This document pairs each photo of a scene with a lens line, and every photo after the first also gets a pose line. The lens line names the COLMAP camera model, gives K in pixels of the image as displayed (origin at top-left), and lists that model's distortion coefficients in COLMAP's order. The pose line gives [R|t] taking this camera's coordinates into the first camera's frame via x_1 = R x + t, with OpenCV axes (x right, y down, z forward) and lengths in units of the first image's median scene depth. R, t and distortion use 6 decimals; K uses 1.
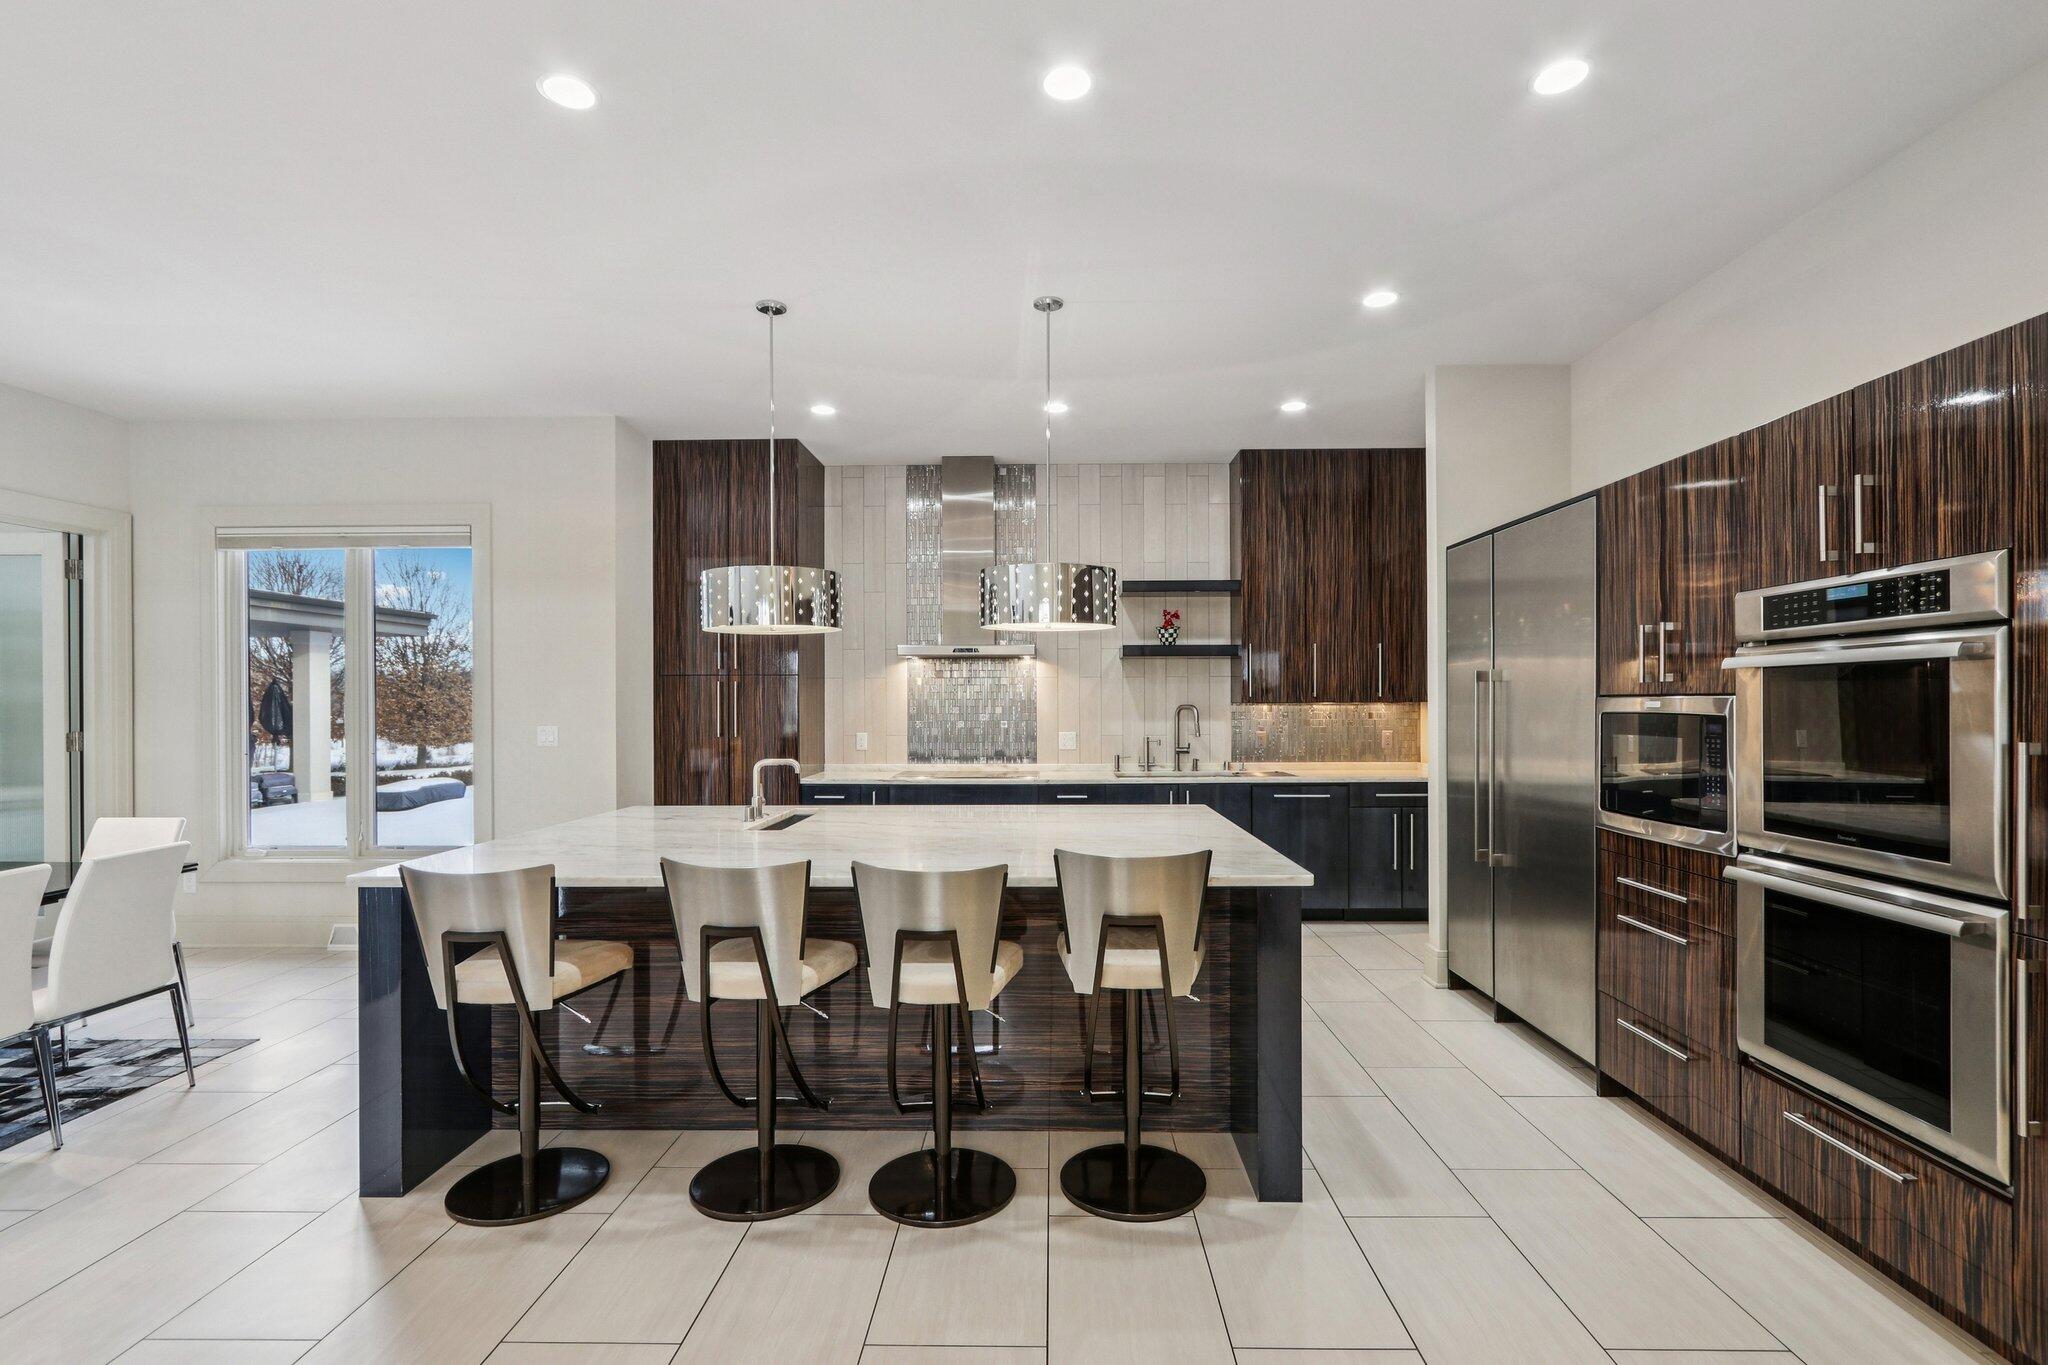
lens RADIAL K [[949.4, 0, 1052.0], [0, 949.4, 702.2], [0, 0, 1]] dist [-0.010459, 0.003111]
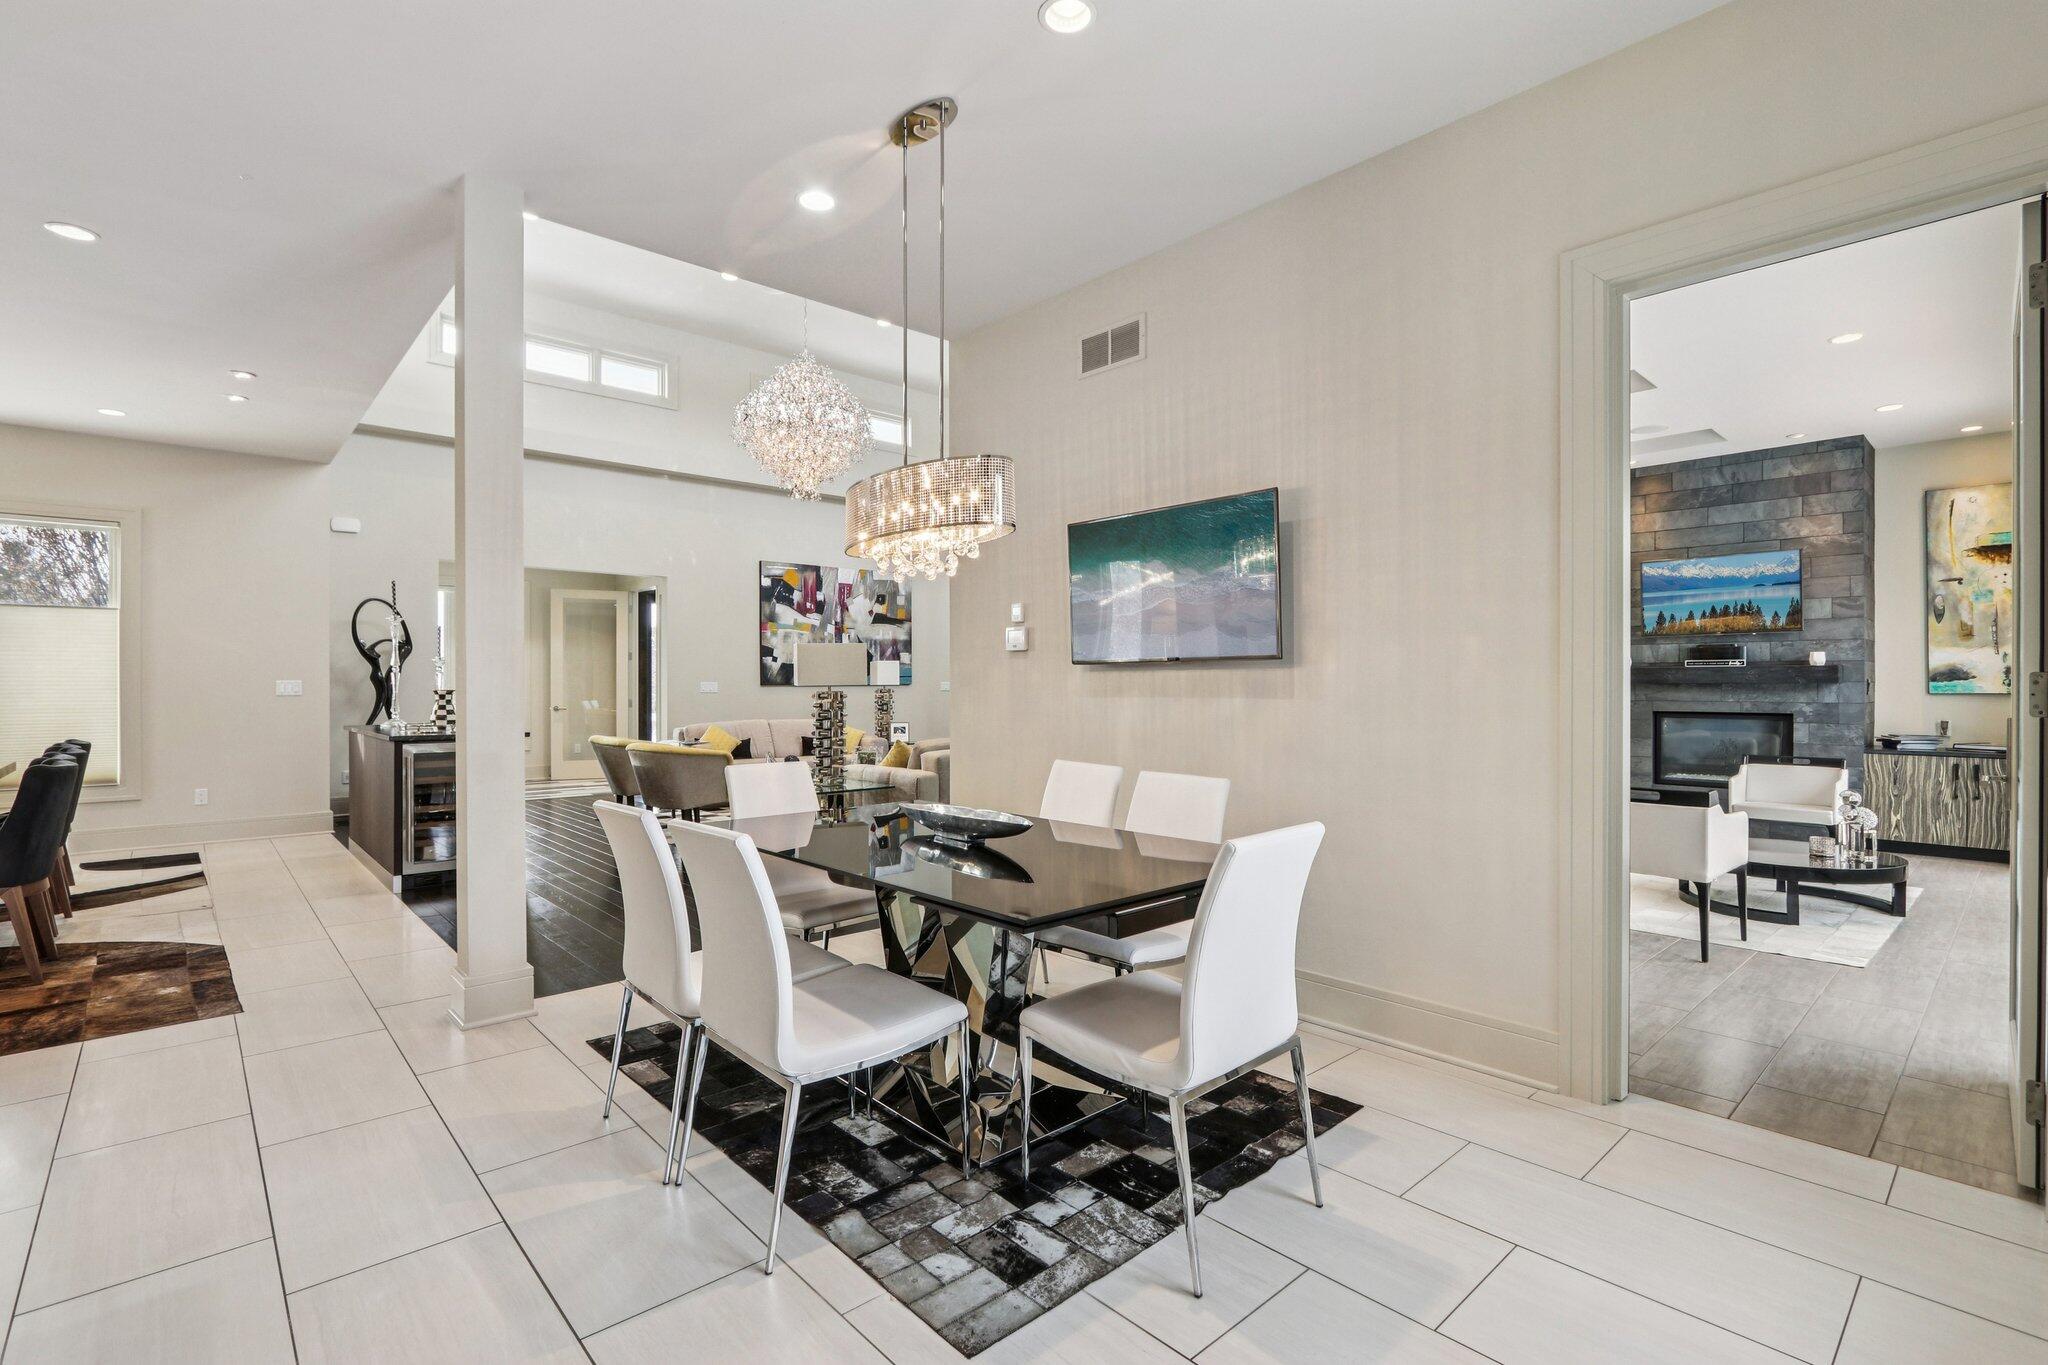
lens RADIAL K [[949.4, 0, 1016.7], [0, 949.4, 694.9], [0, 0, 1]] dist [-0.010459, 0.003111]
pose [[-0.741746, 0.015803, -0.670494, -0.599764], [0.003220, 0.999795, 0.020003, 0.051781], [0.670673, 0.012678, -0.741645, 1.382061]]
